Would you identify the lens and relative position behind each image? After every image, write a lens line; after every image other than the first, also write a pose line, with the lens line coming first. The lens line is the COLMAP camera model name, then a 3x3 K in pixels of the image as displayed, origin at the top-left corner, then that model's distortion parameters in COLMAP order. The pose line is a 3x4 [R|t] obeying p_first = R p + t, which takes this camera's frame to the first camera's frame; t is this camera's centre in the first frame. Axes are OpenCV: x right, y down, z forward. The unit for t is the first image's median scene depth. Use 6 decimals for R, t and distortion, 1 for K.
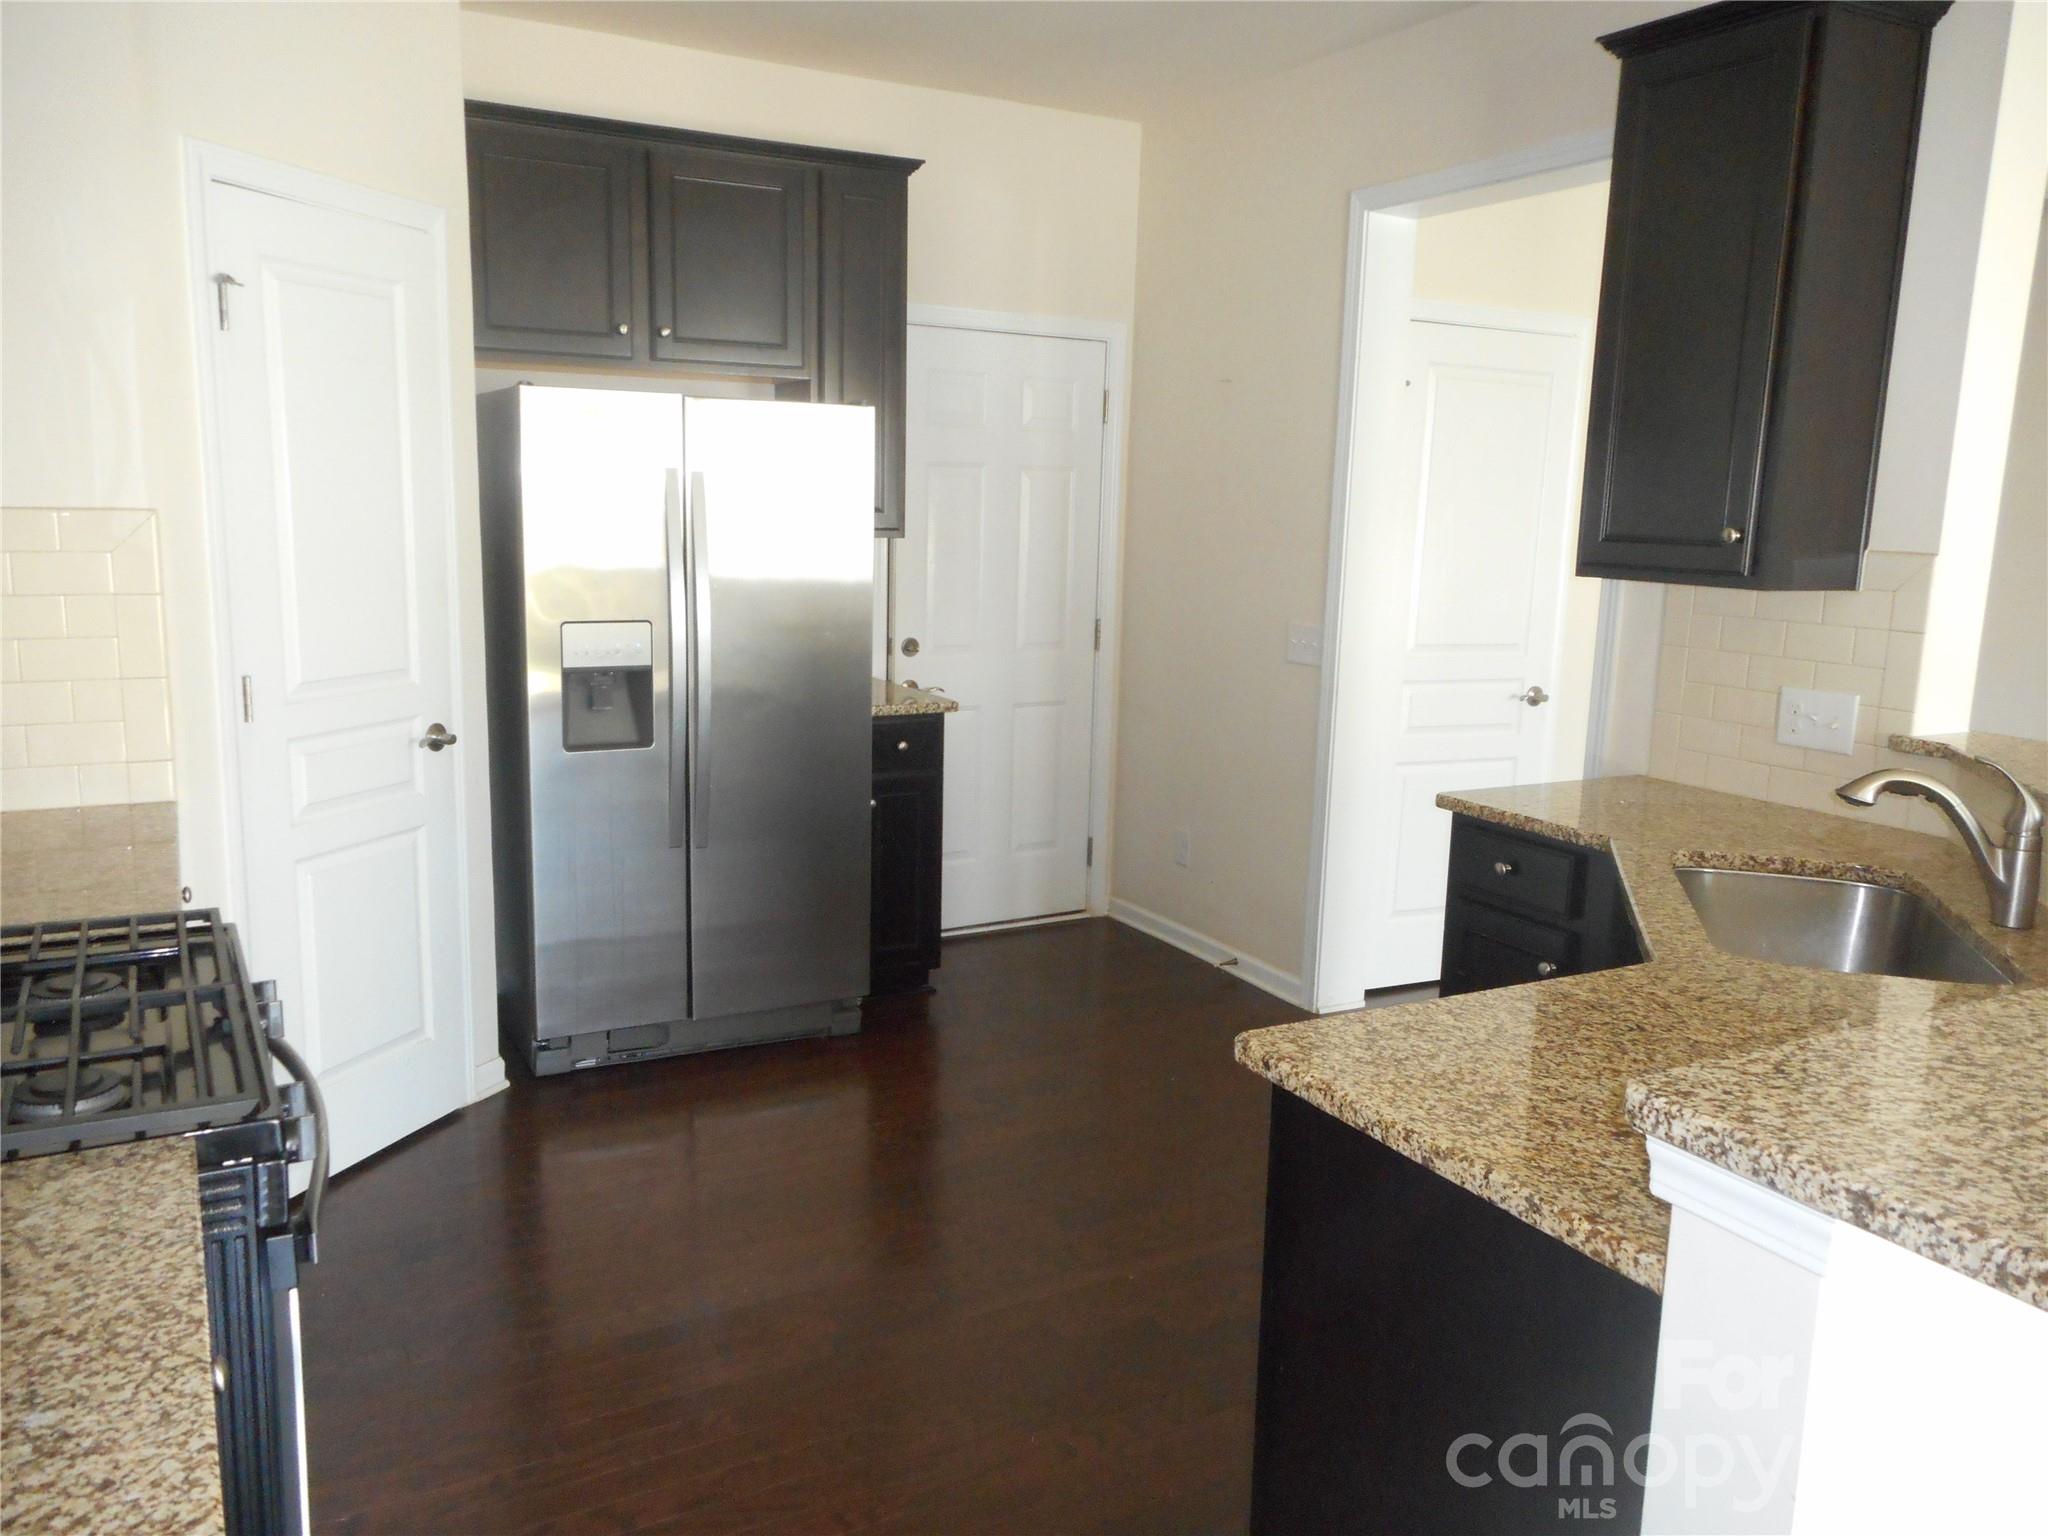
lens RADIAL K [[1563.5, 0, 1024.0], [0, 1563.5, 768.0], [0, 0, 1]] dist [0.009042, 0.000994]
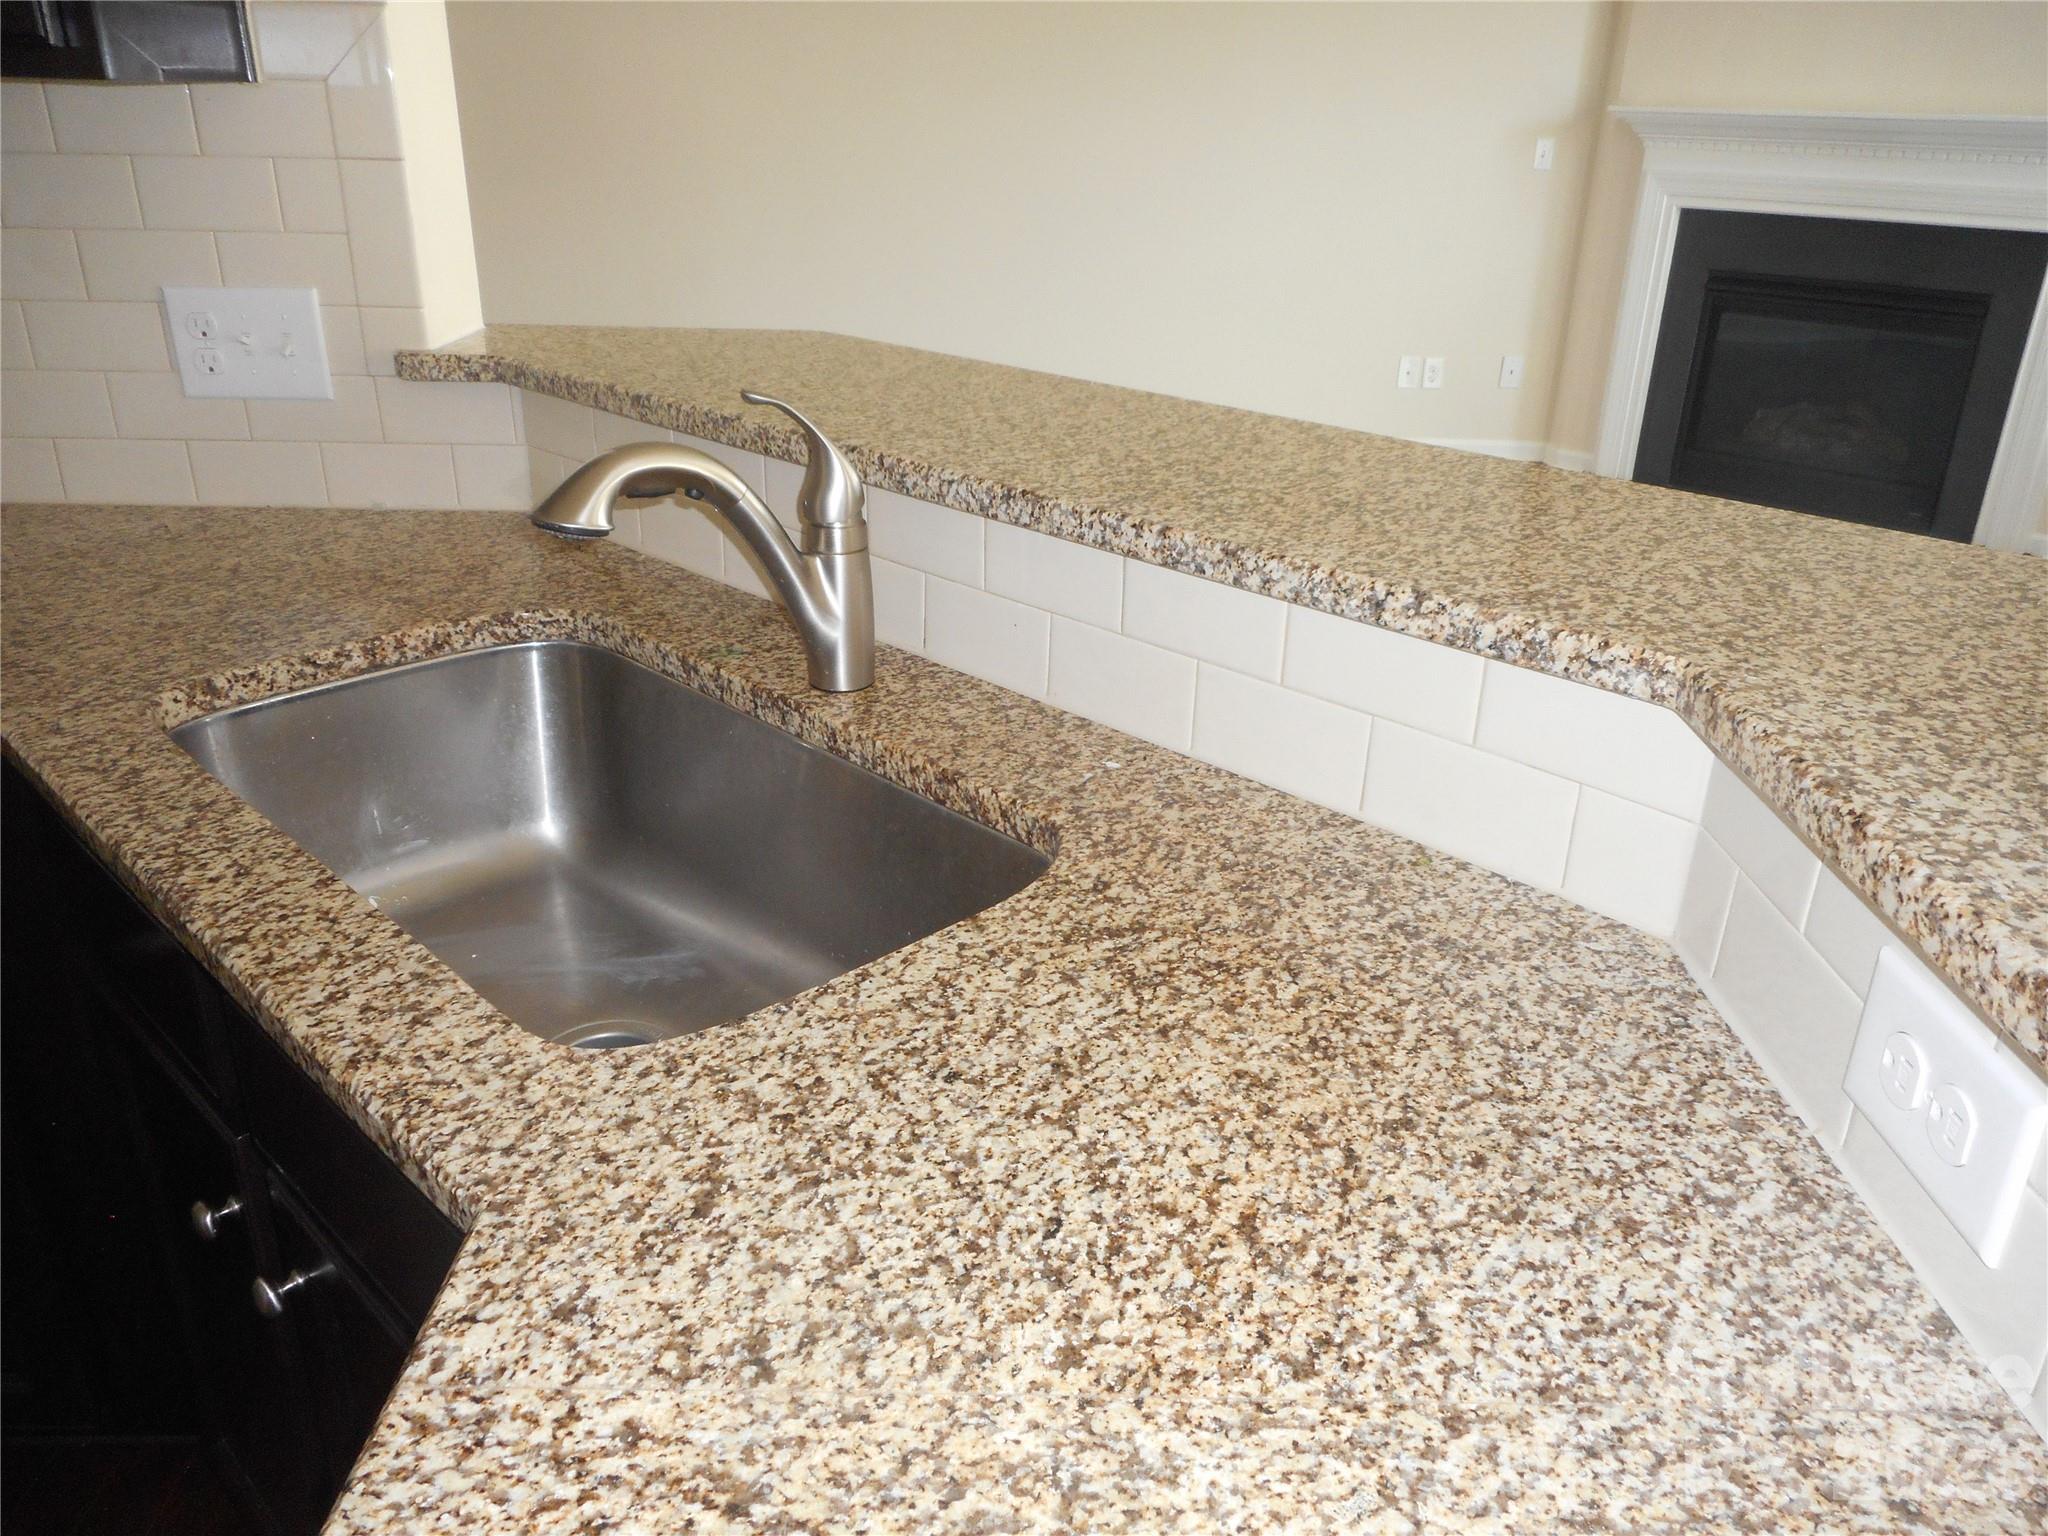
lens RADIAL K [[1563.5, 0, 1024.0], [0, 1563.5, 768.0], [0, 0, 1]] dist [0.009042, 0.000994]
pose [[0.490957, -0.365820, 0.790656, 0.170918], [0.148064, 0.929399, 0.338074, -0.042994], [-0.858509, -0.048912, 0.510460, 0.542471]]
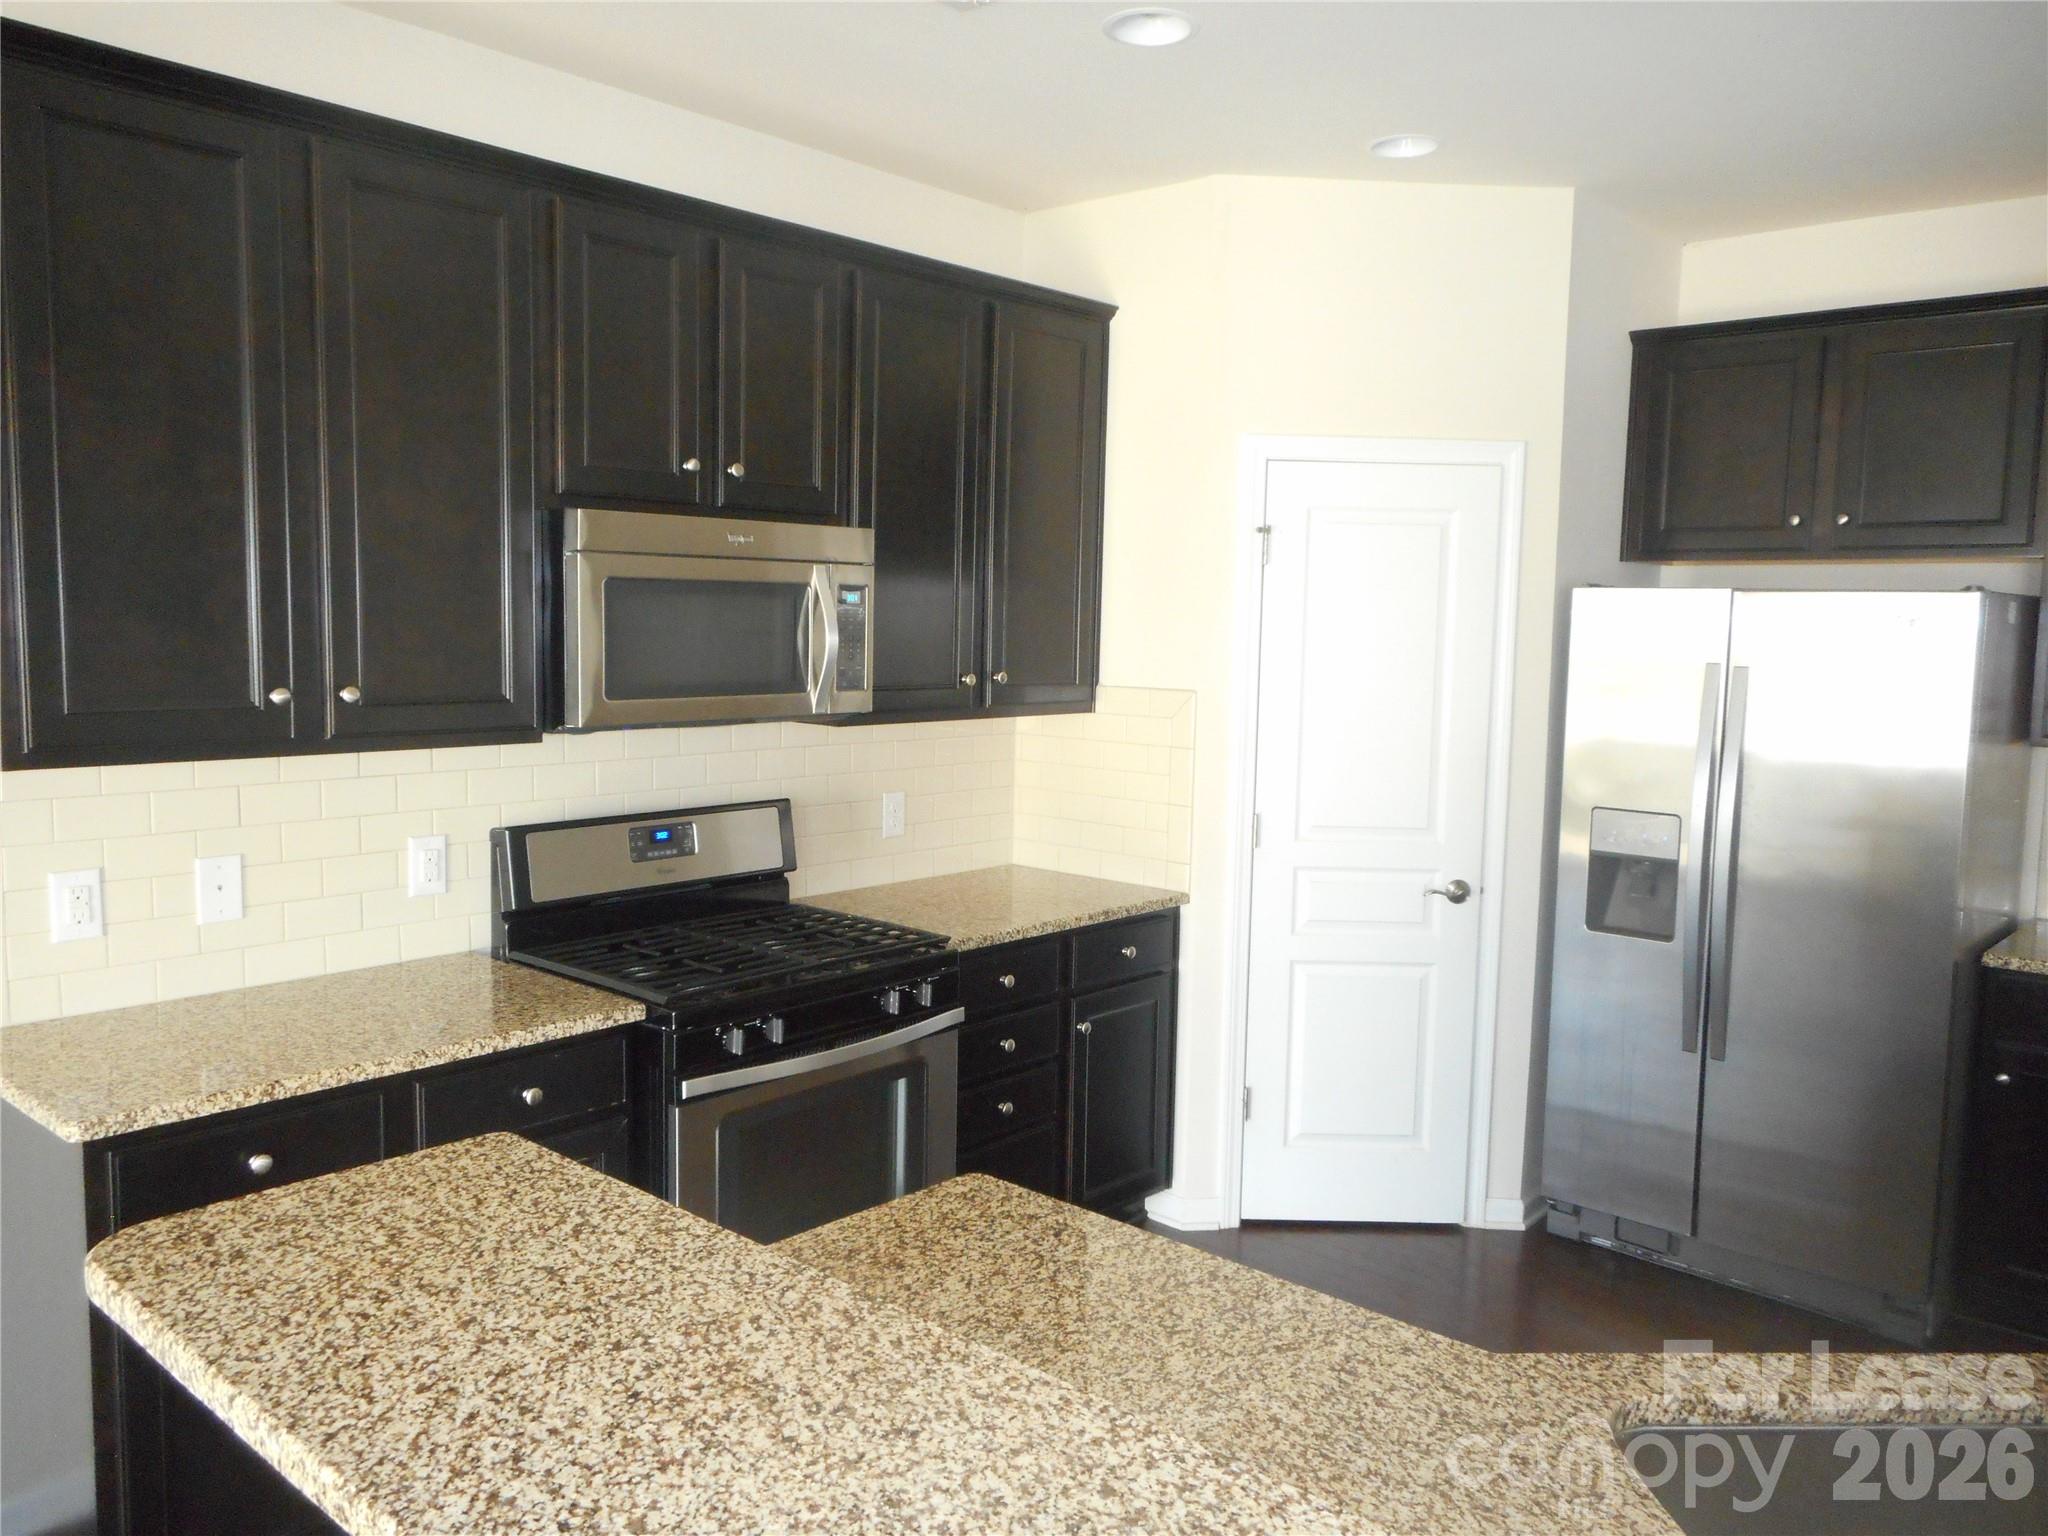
lens RADIAL K [[1563.5, 0, 1024.0], [0, 1563.5, 768.0], [0, 0, 1]] dist [0.009042, 0.000994]
pose [[0.326250, 0.072353, -0.942511, 0.738645], [-0.173817, 0.984657, 0.015422, -0.087880], [0.929166, 0.158792, 0.333820, 0.374217]]
